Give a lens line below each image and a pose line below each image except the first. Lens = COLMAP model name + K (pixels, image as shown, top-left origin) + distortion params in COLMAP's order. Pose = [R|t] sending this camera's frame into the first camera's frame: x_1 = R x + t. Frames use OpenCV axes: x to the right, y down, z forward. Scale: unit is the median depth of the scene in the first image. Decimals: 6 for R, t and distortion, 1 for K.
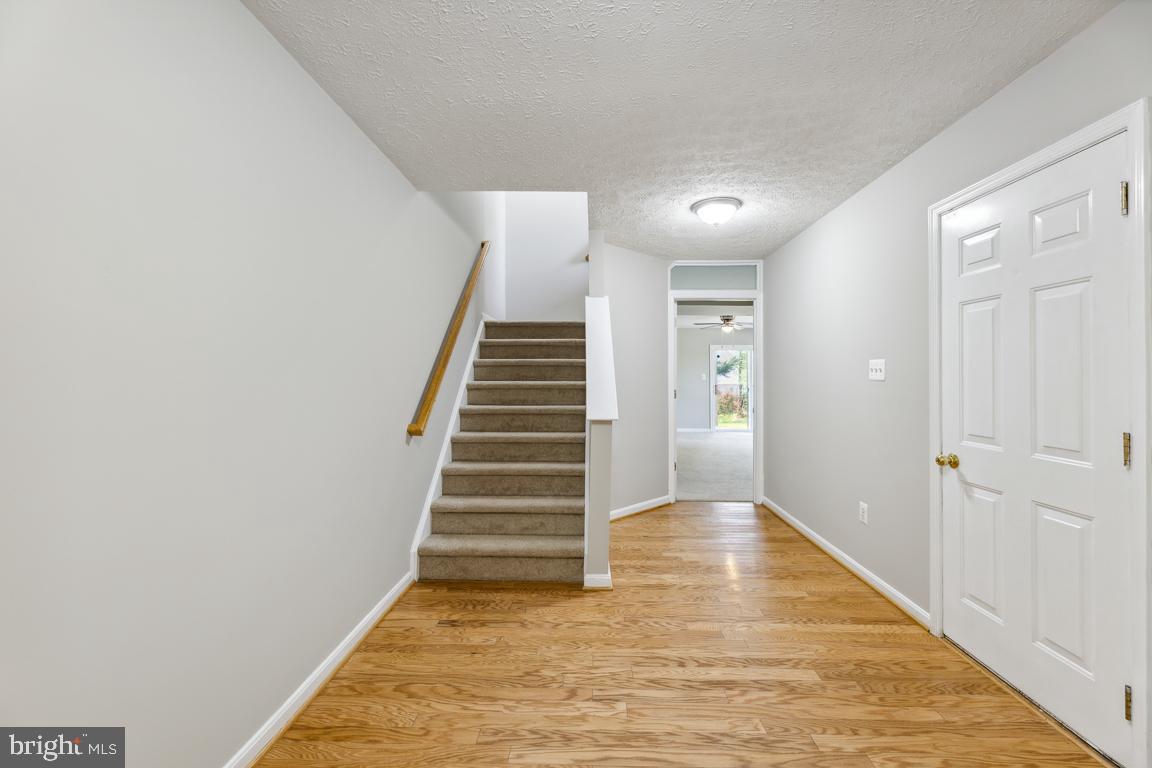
lens RADIAL K [[470.2, 0, 577.6], [0, 470.2, 378.2], [0, 0, 1]] dist [-0.001190, 0.000014]
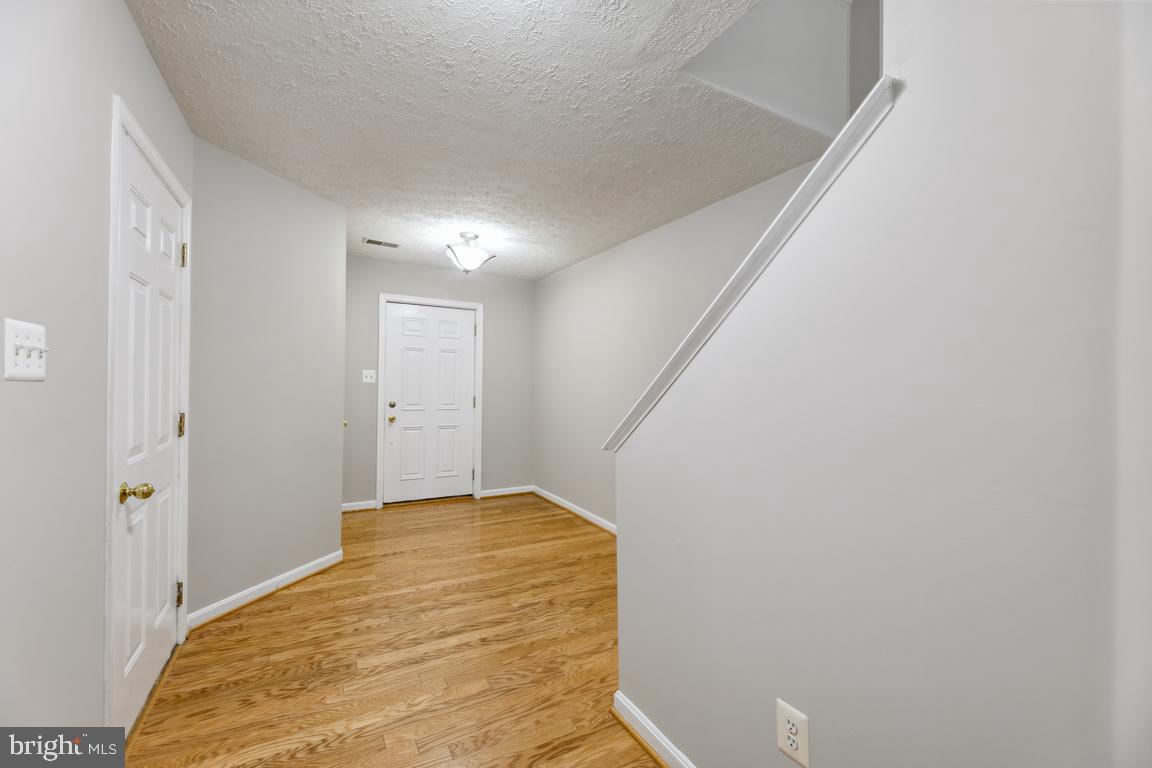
lens RADIAL K [[470.2, 0, 572.8], [0, 470.2, 385.9], [0, 0, 1]] dist [-0.001190, 0.000014]
pose [[-0.857315, -0.020595, -0.514380, 0.660418], [-0.023290, 0.999728, -0.001211, 0.000424], [0.514265, 0.010942, -0.857562, 2.171190]]
